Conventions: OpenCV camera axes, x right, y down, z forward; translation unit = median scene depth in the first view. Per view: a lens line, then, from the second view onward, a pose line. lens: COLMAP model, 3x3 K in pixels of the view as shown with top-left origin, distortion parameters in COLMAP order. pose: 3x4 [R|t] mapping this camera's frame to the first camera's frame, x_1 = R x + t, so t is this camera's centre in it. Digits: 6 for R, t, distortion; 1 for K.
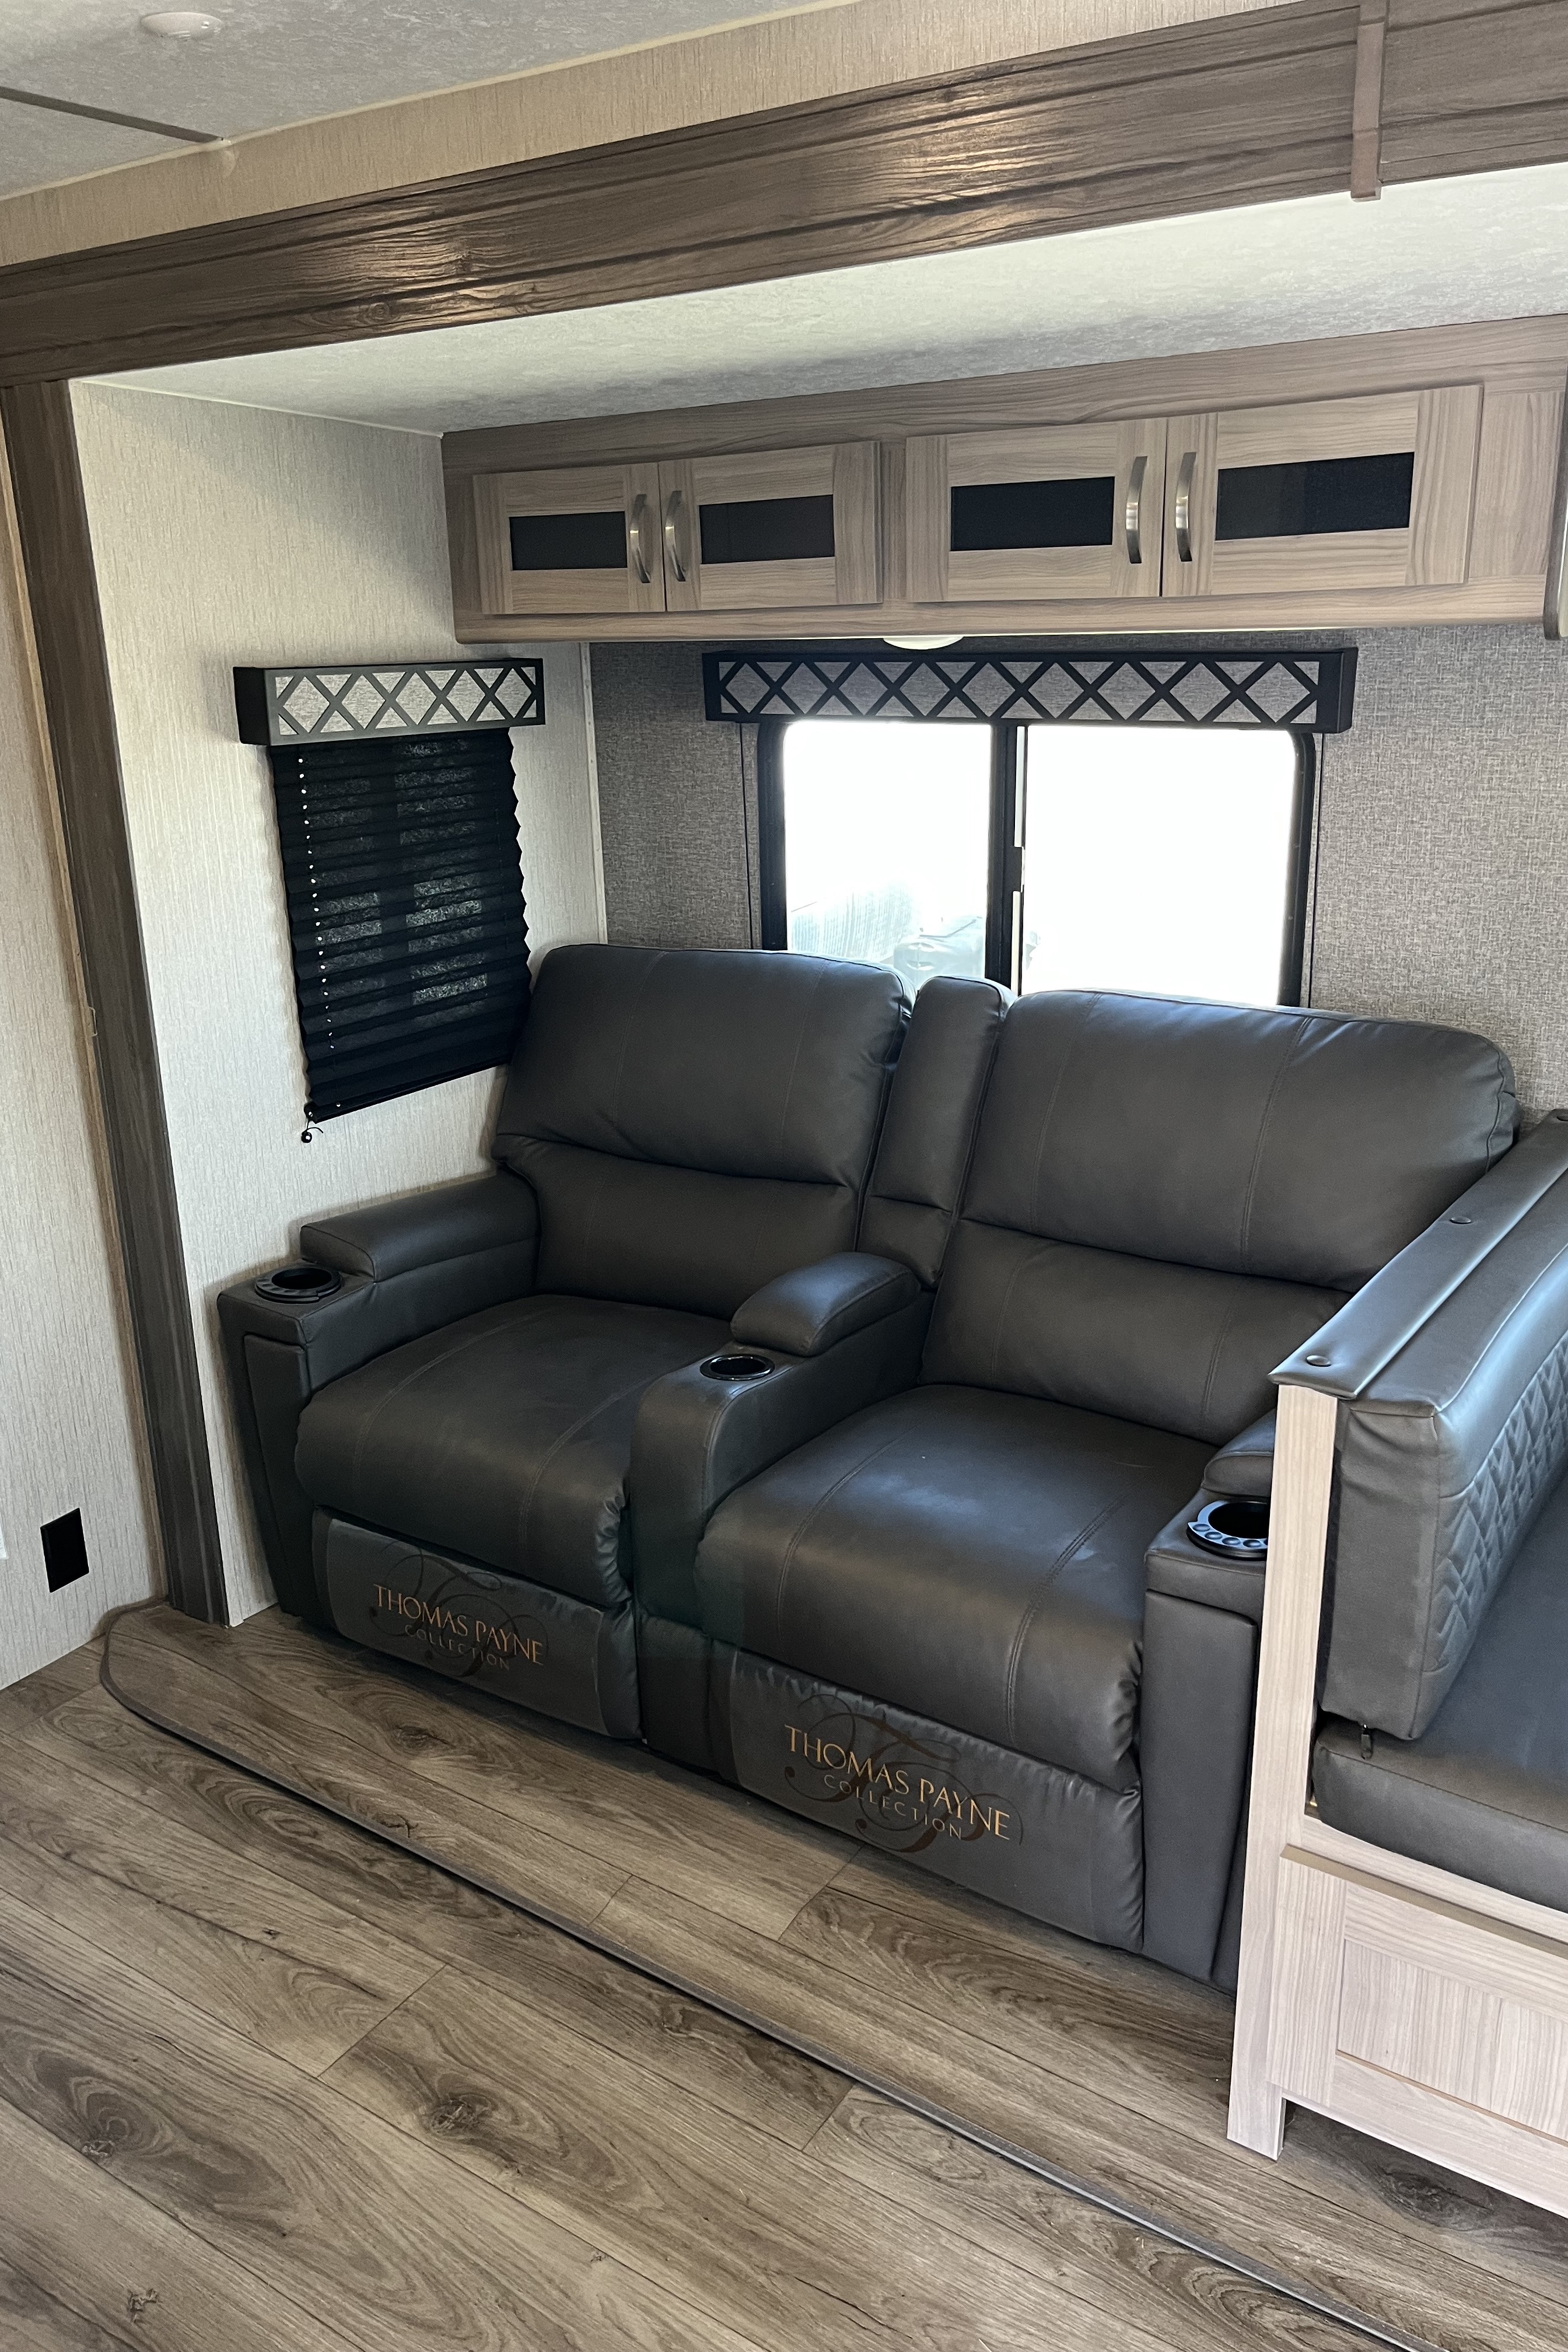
lens RADIAL K [[1771.4, 0, 750.1], [0, 1771.4, 1106.9], [0, 0, 1]] dist [0.037197, -0.005229]
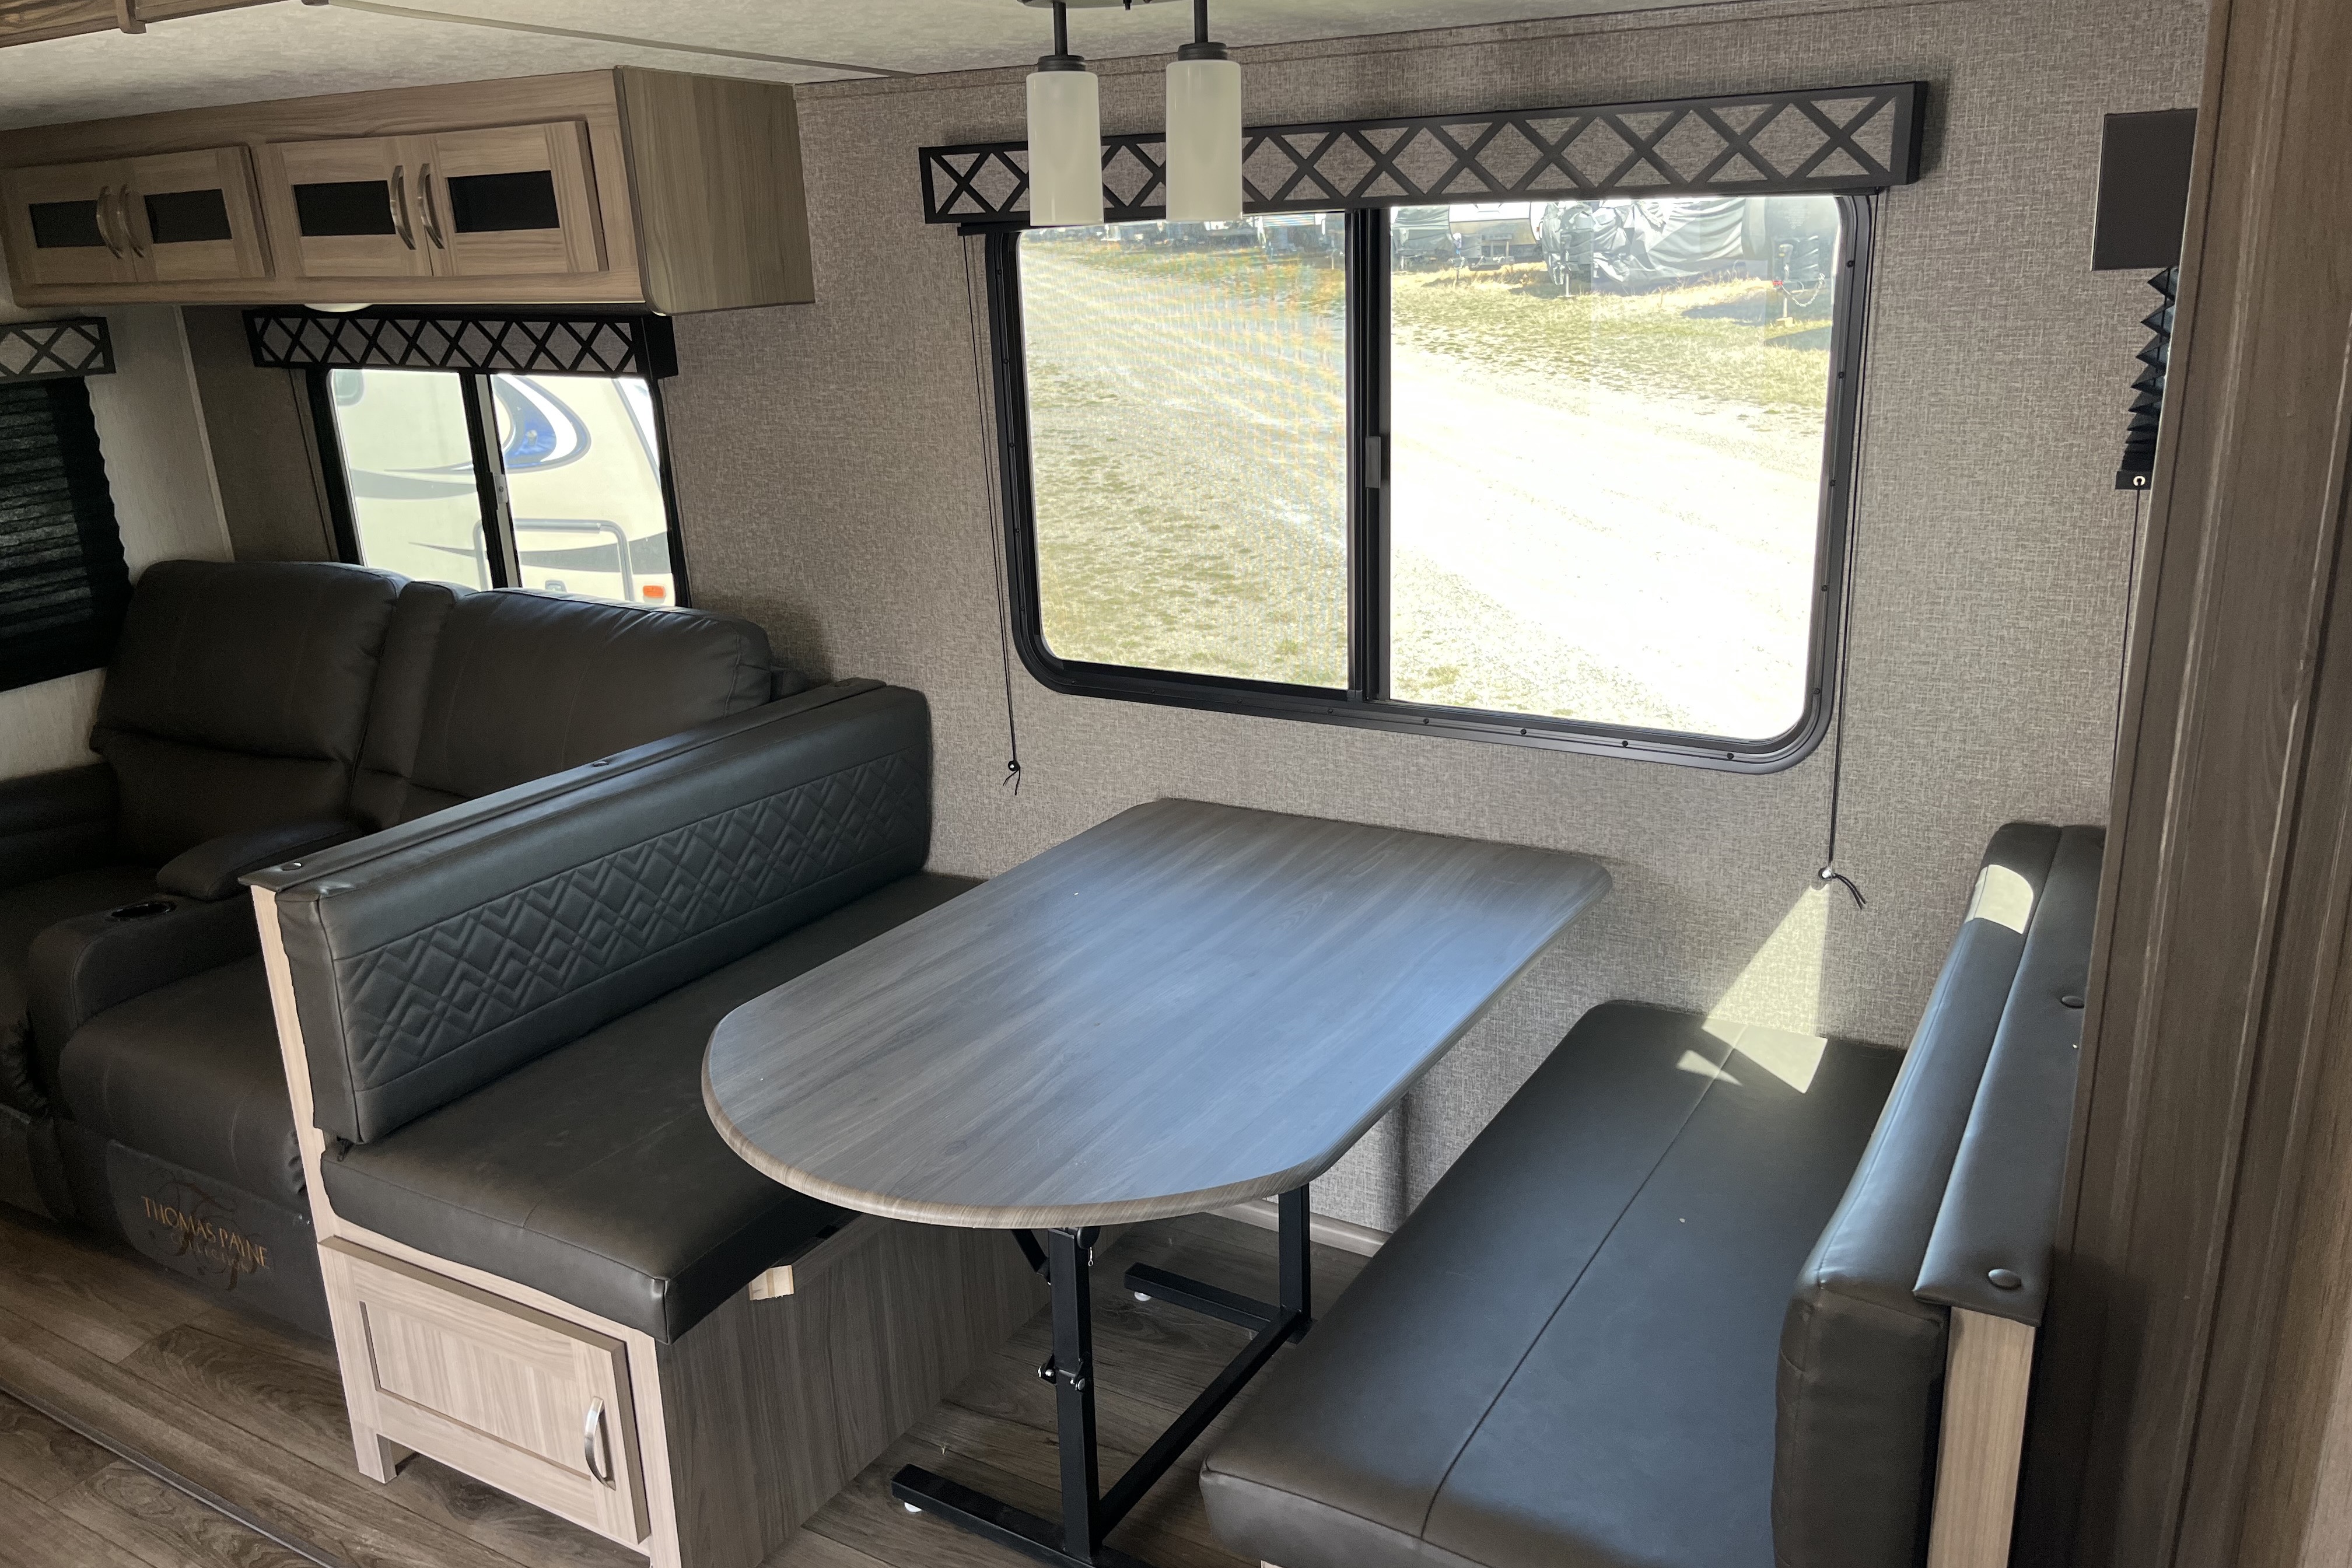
lens RADIAL K [[1785.9, 0, 1178.2], [0, 1785.9, 696.2], [0, 0, 1]] dist [0.078747, -0.105219]
pose [[0.997655, -0.029855, 0.061595, 0.599121], [0.030248, 0.999528, -0.005456, 0.027647], [-0.061403, 0.007306, 0.998086, -0.266027]]
